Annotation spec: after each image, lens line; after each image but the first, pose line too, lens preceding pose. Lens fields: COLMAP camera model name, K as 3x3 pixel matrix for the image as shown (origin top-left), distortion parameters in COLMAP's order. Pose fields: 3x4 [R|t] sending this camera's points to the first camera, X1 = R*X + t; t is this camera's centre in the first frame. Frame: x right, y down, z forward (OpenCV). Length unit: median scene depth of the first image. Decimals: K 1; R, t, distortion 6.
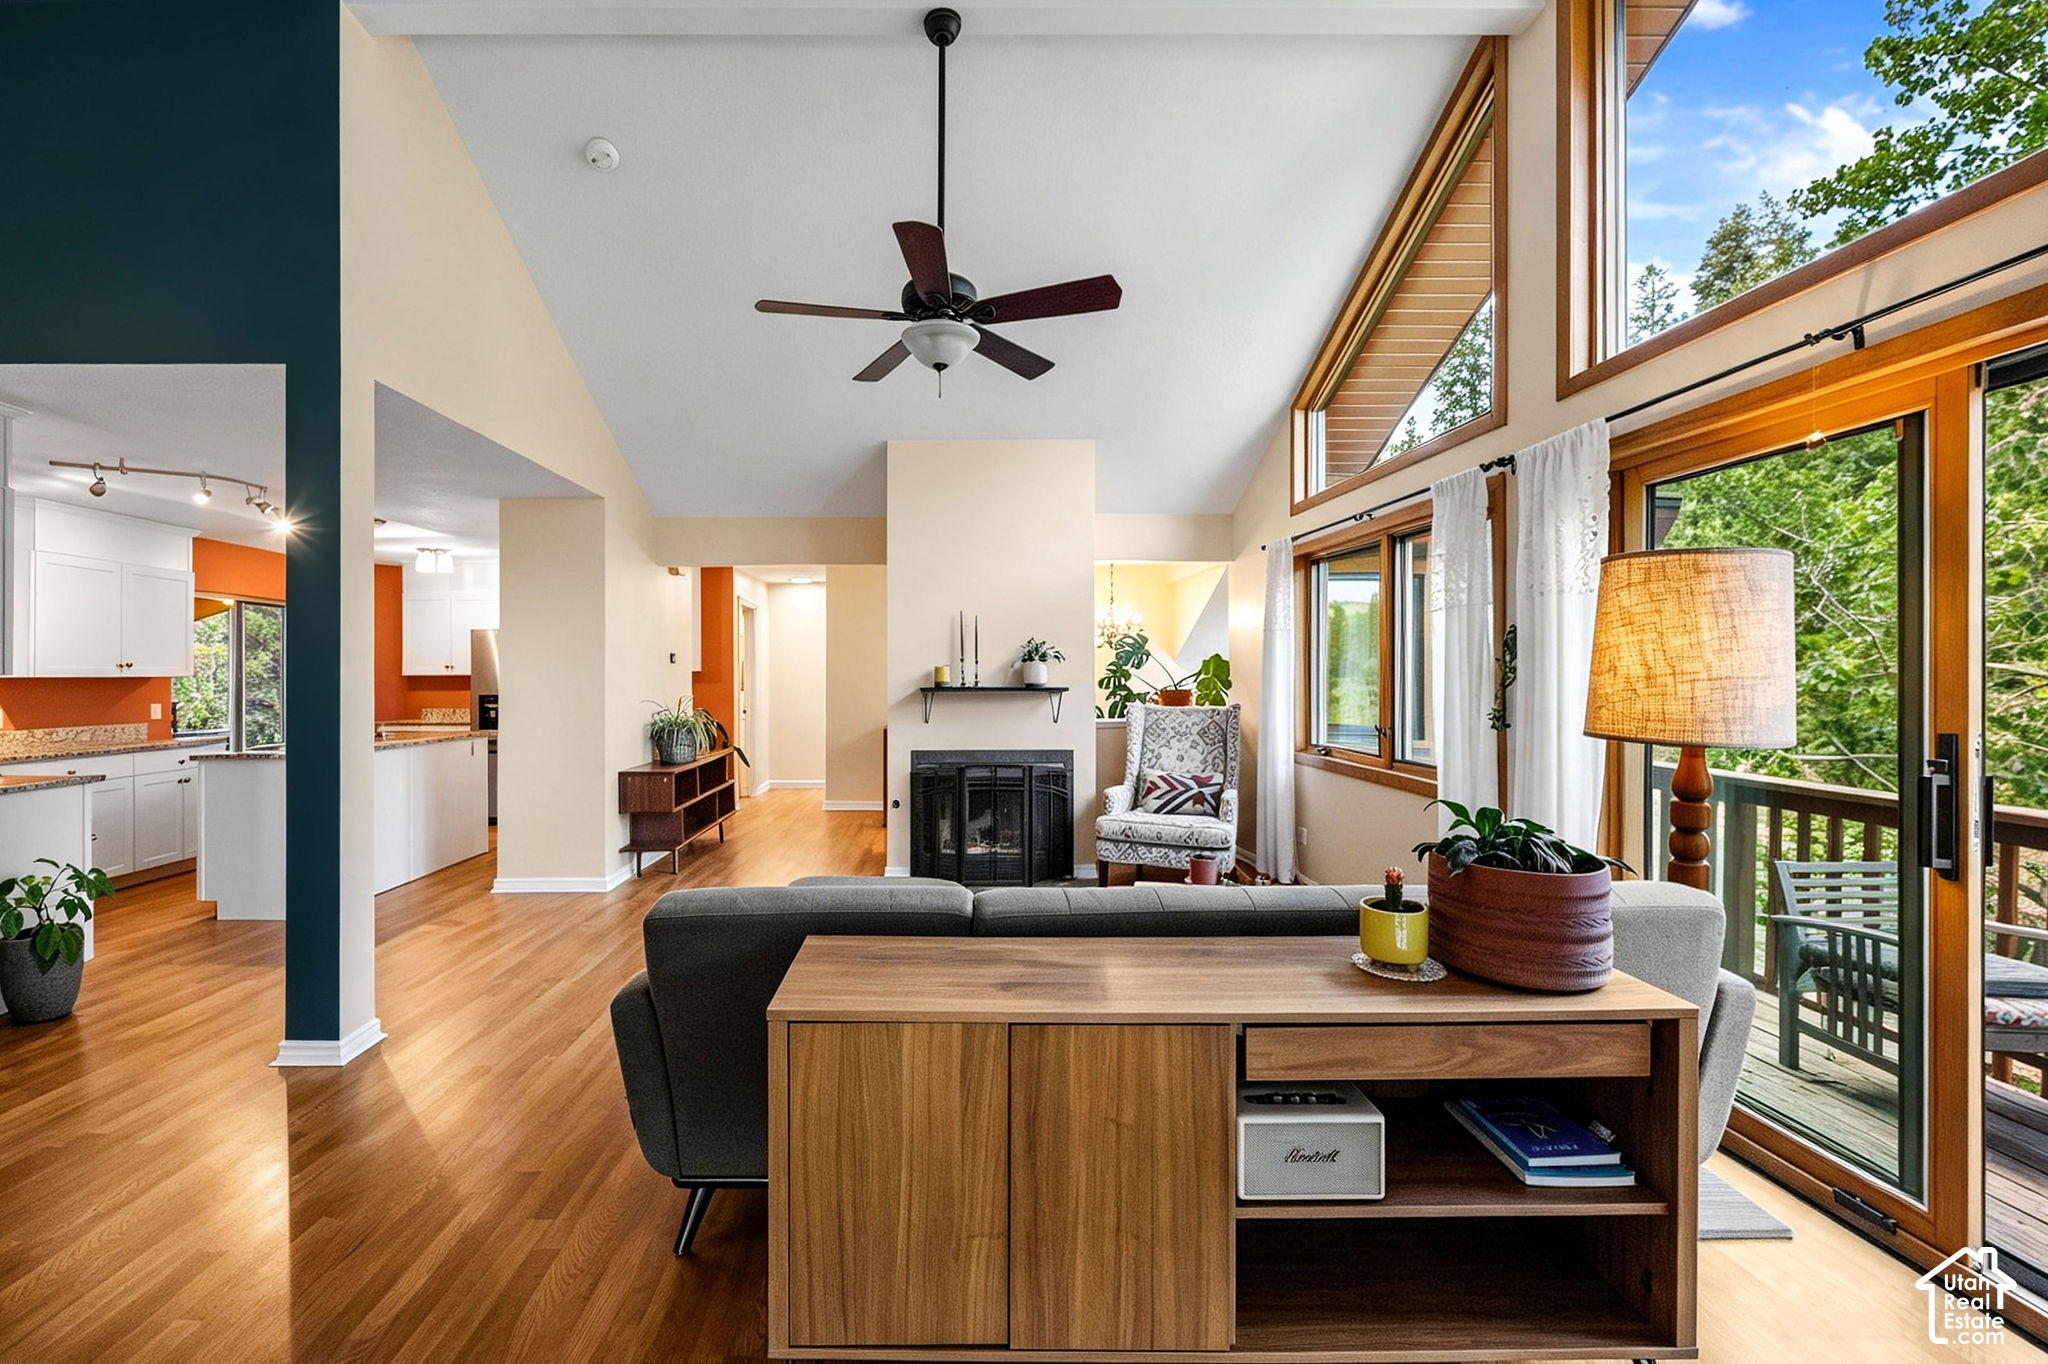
lens RADIAL K [[800.2, 0, 980.0], [0, 800.2, 670.6], [0, 0, 1]] dist [-0.001942, -0.000783]
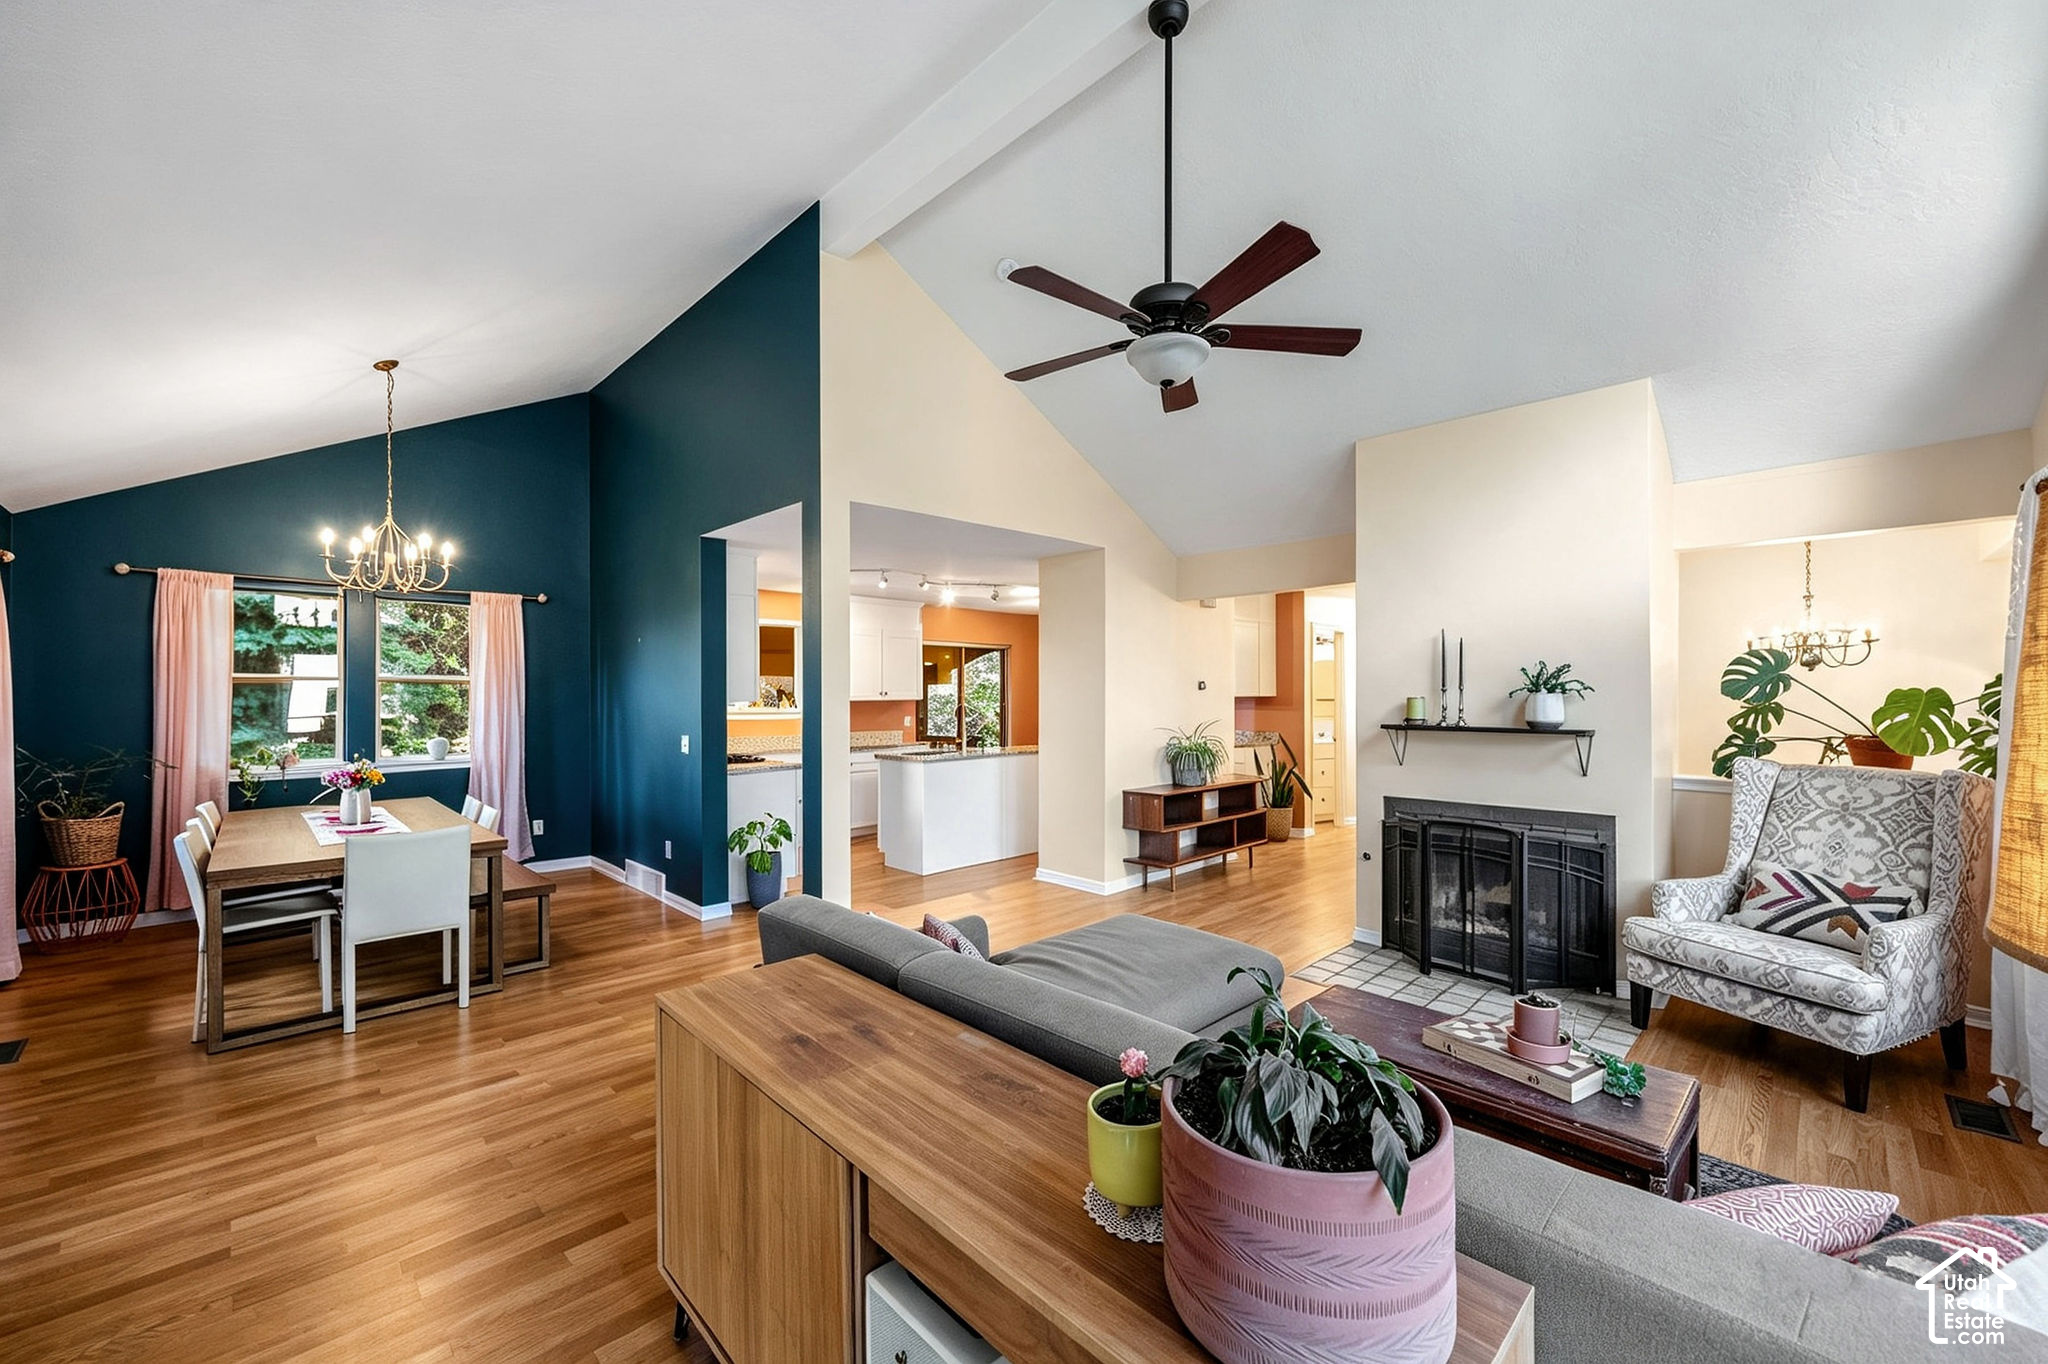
lens RADIAL K [[800.2, 0, 1044.8], [0, 800.2, 675.9], [0, 0, 1]] dist [-0.001942, -0.000783]
pose [[0.698298, -0.011434, -0.715716, 0.277578], [0.000487, 0.999880, -0.015499, -0.015855], [0.715807, 0.010475, 0.698219, 0.140405]]
